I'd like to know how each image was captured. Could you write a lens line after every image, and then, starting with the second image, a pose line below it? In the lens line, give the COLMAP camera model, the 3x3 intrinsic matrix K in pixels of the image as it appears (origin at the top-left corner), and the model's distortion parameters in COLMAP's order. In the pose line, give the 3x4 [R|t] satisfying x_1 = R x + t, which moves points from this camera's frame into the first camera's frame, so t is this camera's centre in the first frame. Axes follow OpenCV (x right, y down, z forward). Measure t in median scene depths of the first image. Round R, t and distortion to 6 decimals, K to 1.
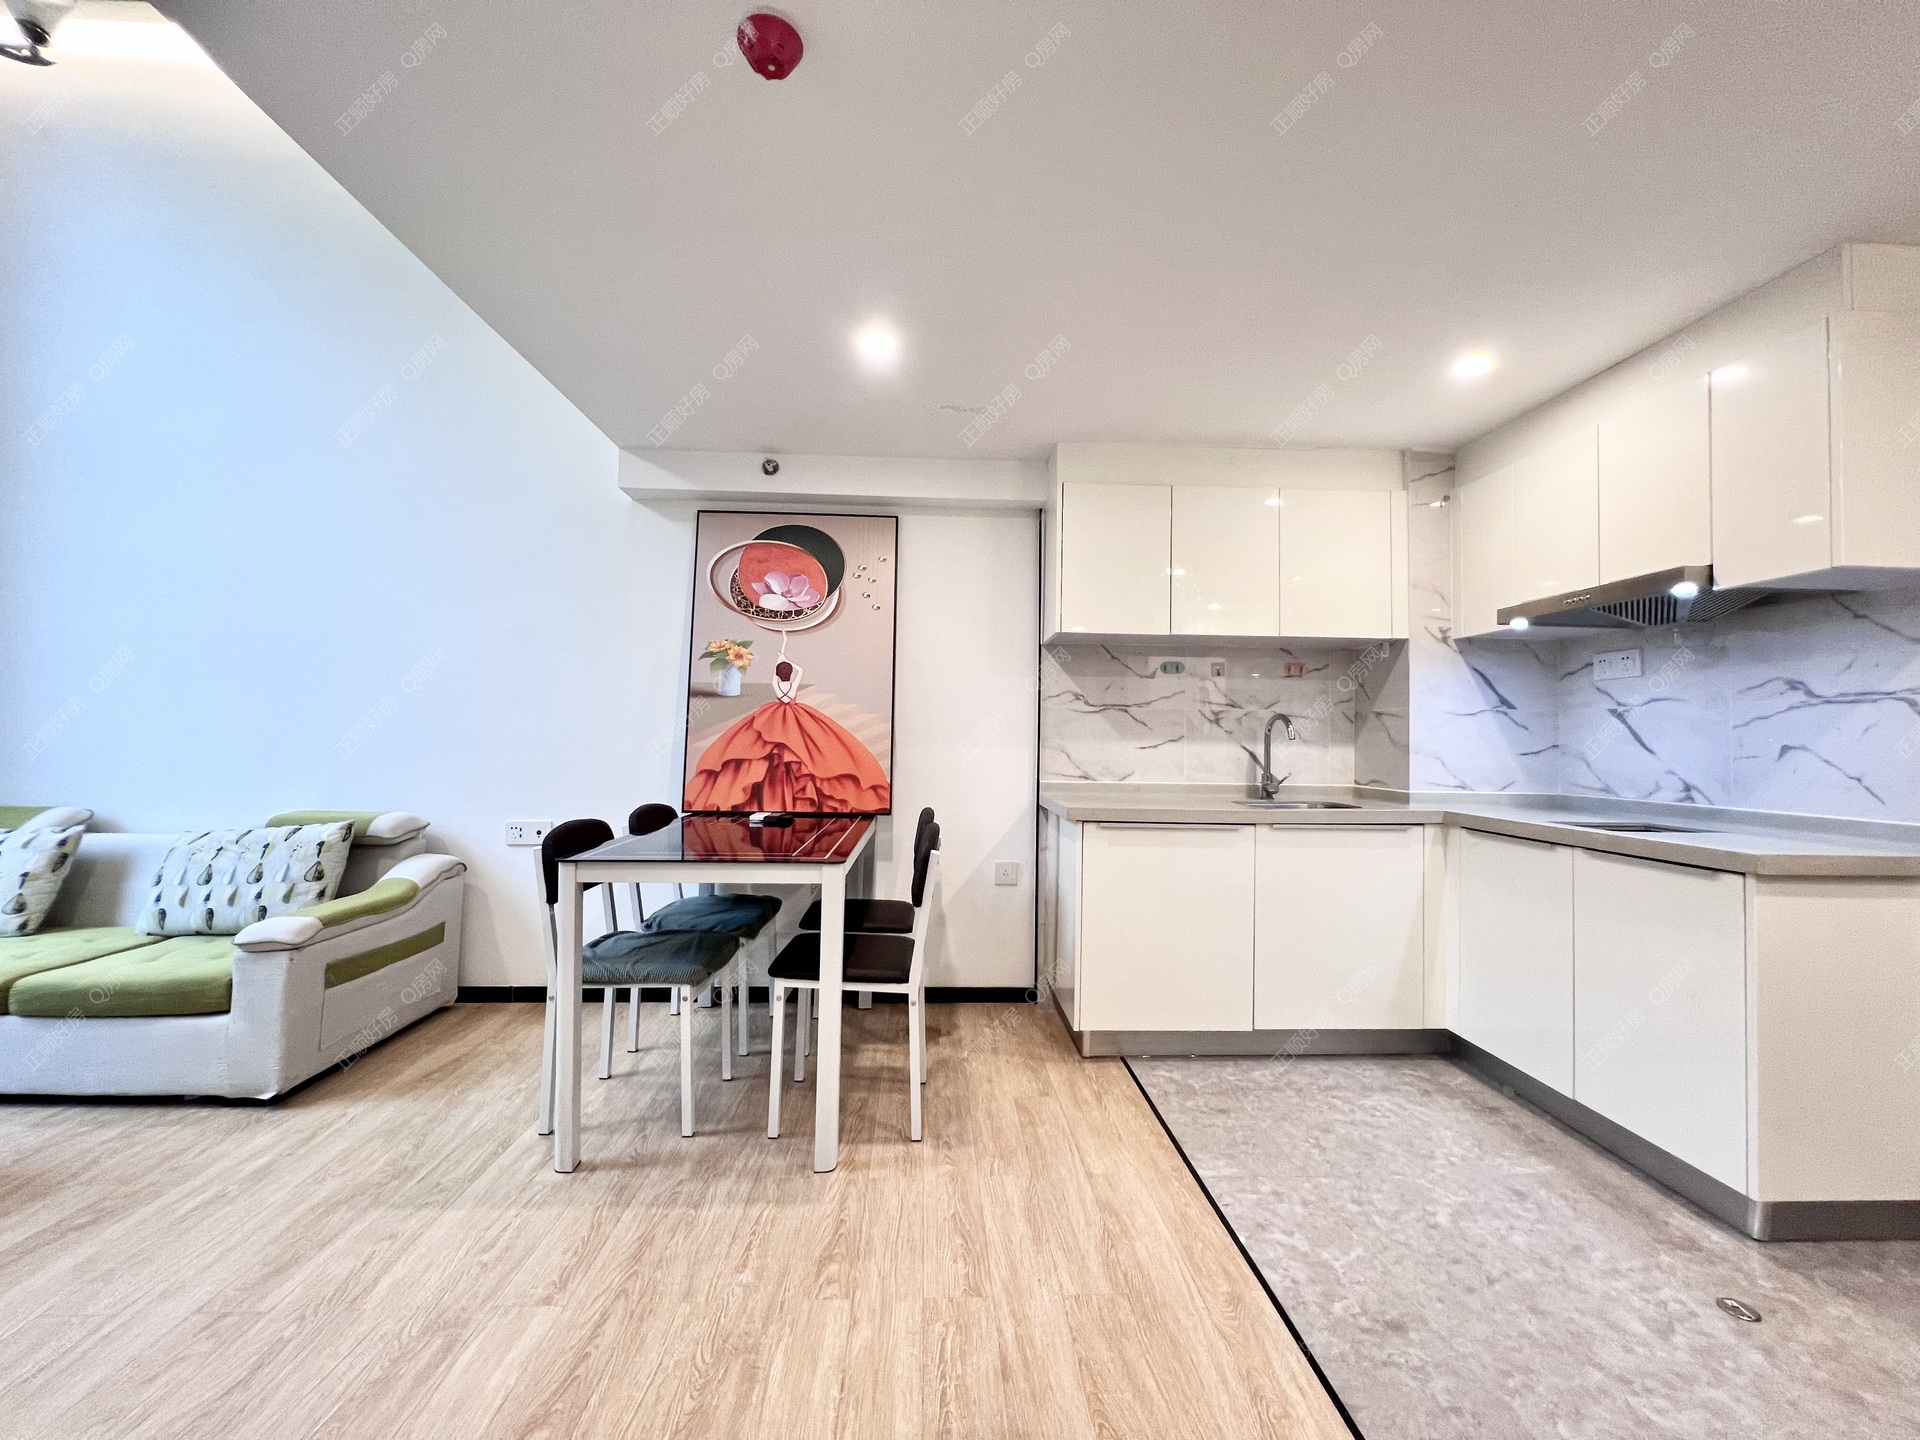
lens RADIAL K [[769.2, 0, 956.8], [0, 769.2, 716.7], [0, 0, 1]] dist [-0.000927, 0.000758]
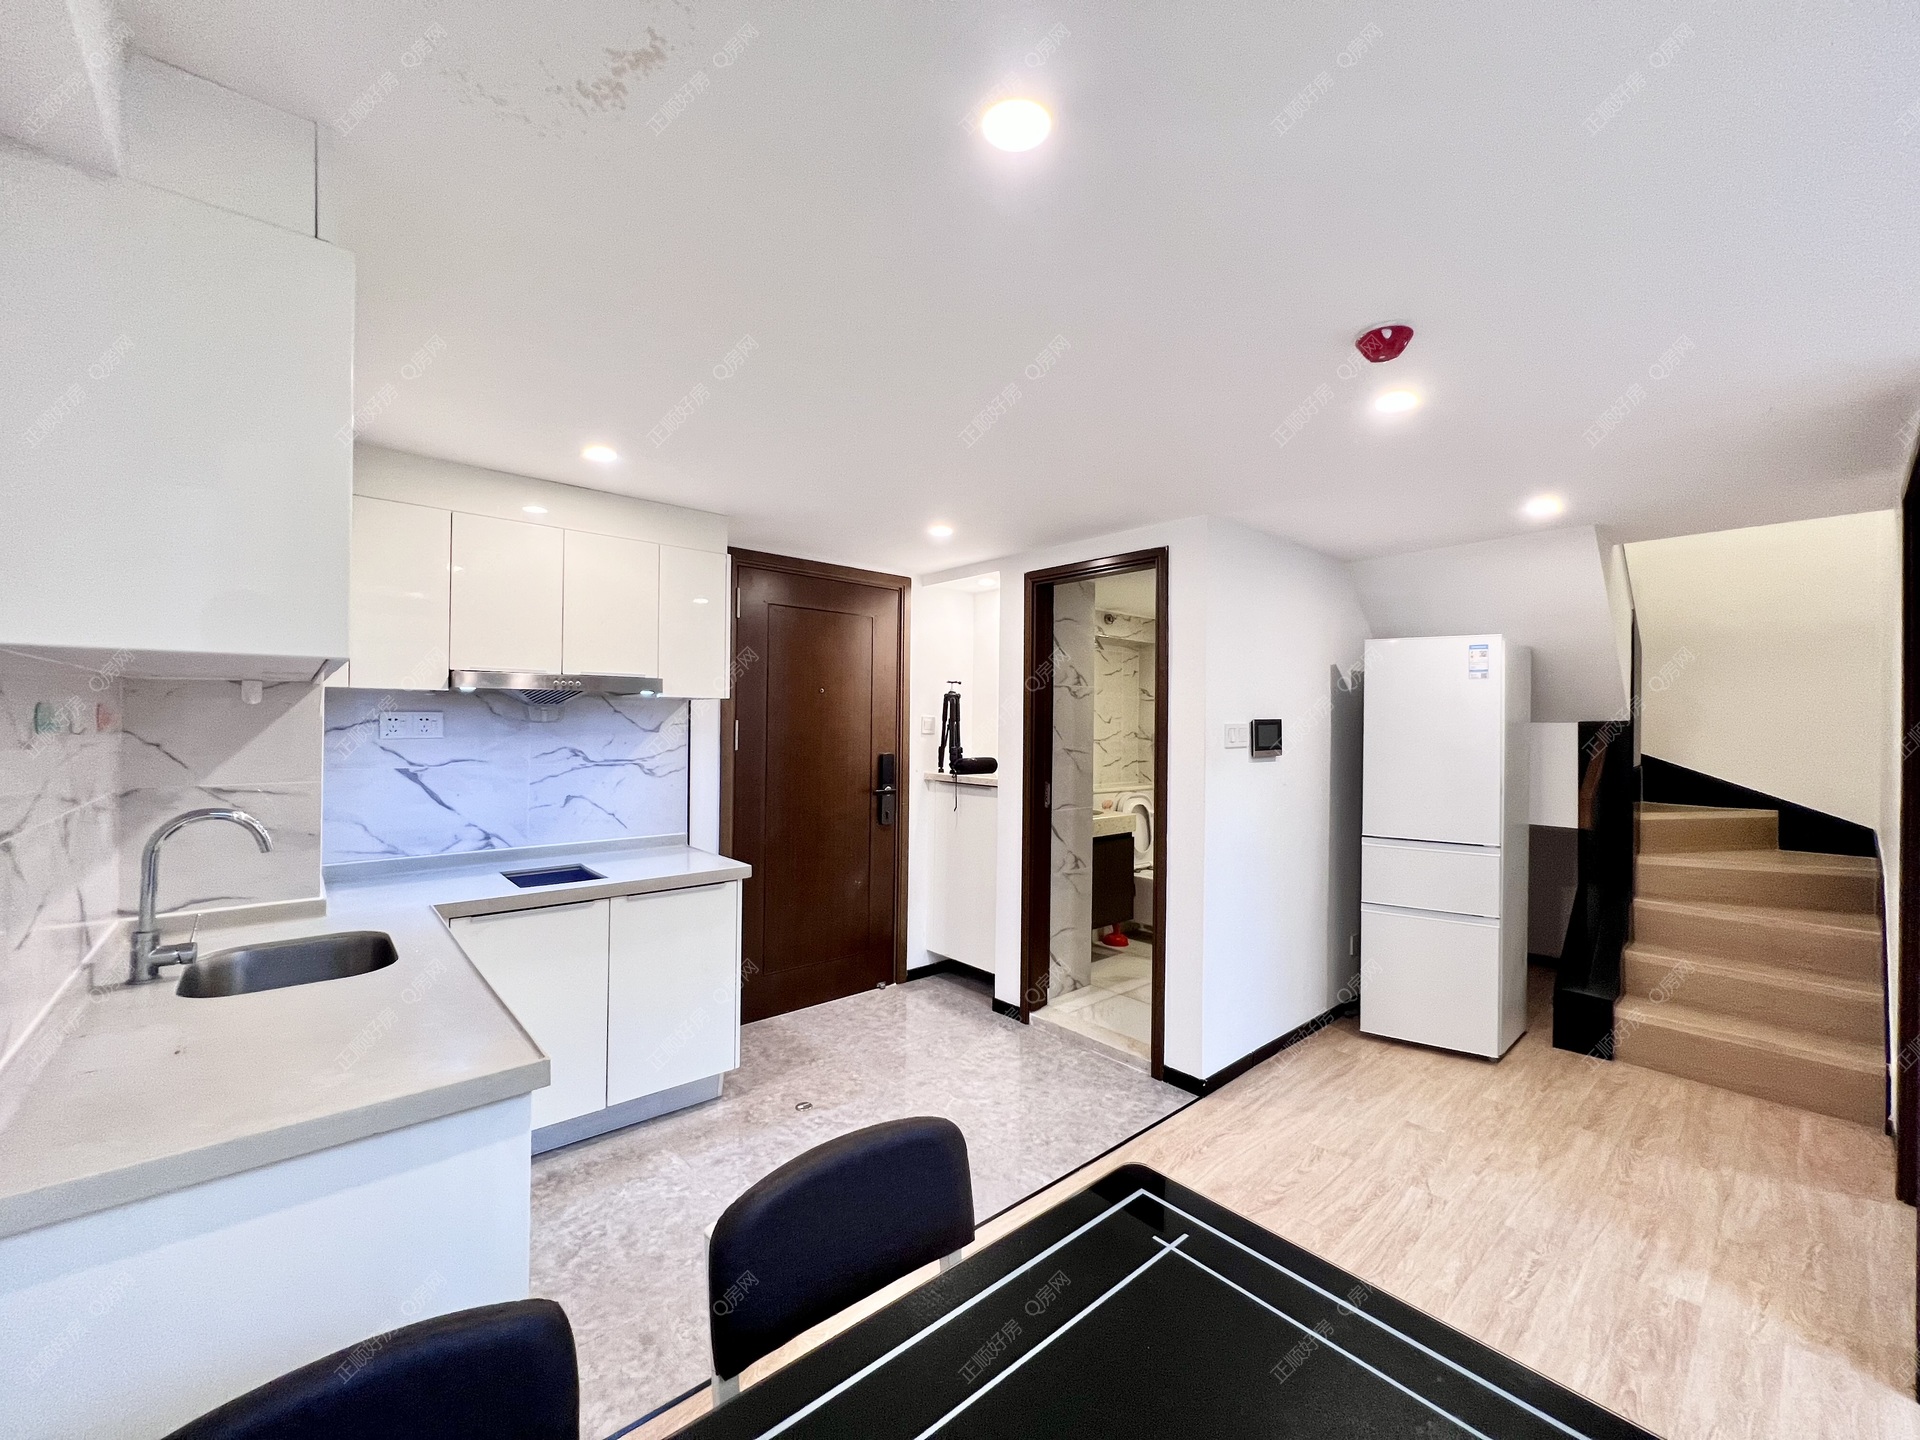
lens RADIAL K [[769.2, 0, 956.8], [0, 769.2, 716.7], [0, 0, 1]] dist [-0.000927, 0.000758]
pose [[-0.627250, -0.018054, 0.778609, -0.323540], [-0.044572, 0.998925, -0.012745, -0.084639], [-0.777542, -0.042699, -0.627380, 0.939471]]
